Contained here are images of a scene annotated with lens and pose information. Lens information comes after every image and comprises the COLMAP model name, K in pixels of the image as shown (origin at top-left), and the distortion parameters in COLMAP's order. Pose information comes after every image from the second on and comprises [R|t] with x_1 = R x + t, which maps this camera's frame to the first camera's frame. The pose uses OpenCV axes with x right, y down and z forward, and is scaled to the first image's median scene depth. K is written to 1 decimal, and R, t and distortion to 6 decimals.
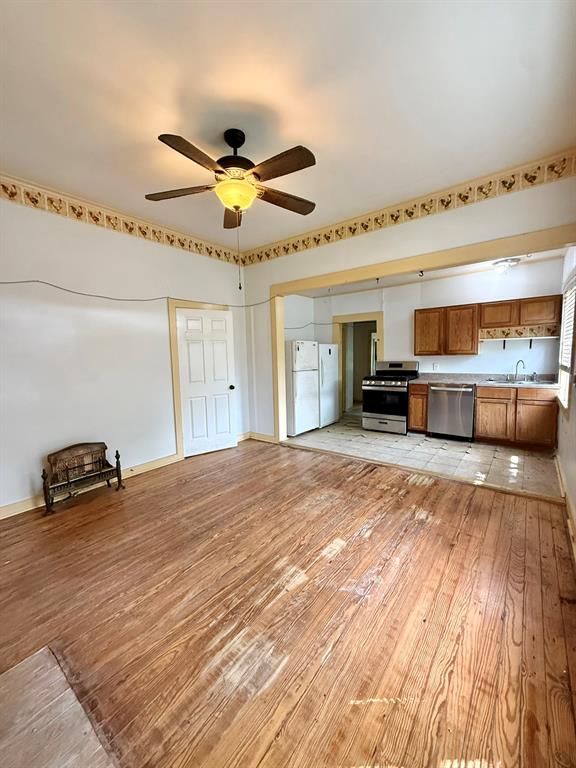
lens RADIAL K [[306.5, 0, 288.0], [0, 306.5, 382.8], [0, 0, 1]] dist [0.001966, 0.000252]
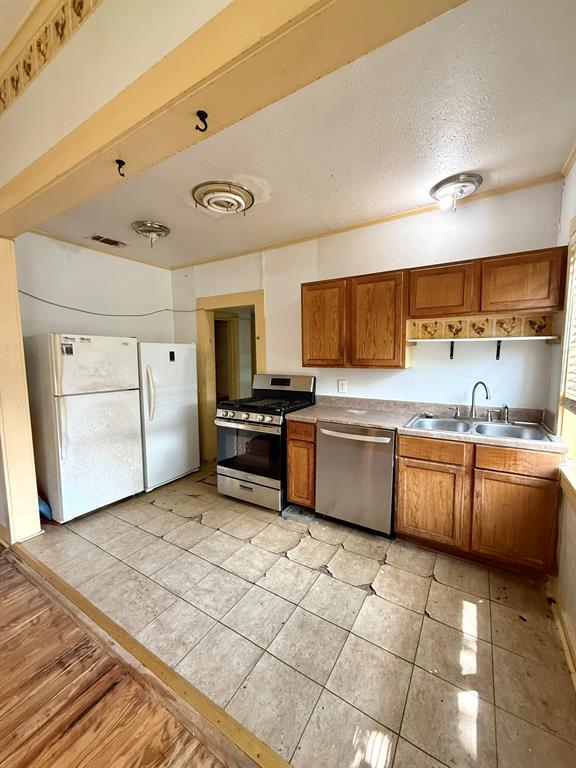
lens RADIAL K [[306.5, 0, 288.3], [0, 306.5, 382.8], [0, 0, 1]] dist [0.001966, 0.000252]
pose [[0.993781, 0.006490, 0.111163, 0.373860], [-0.006491, 0.999979, -0.000358, -0.067867], [-0.111163, -0.000366, 0.993802, 0.515910]]
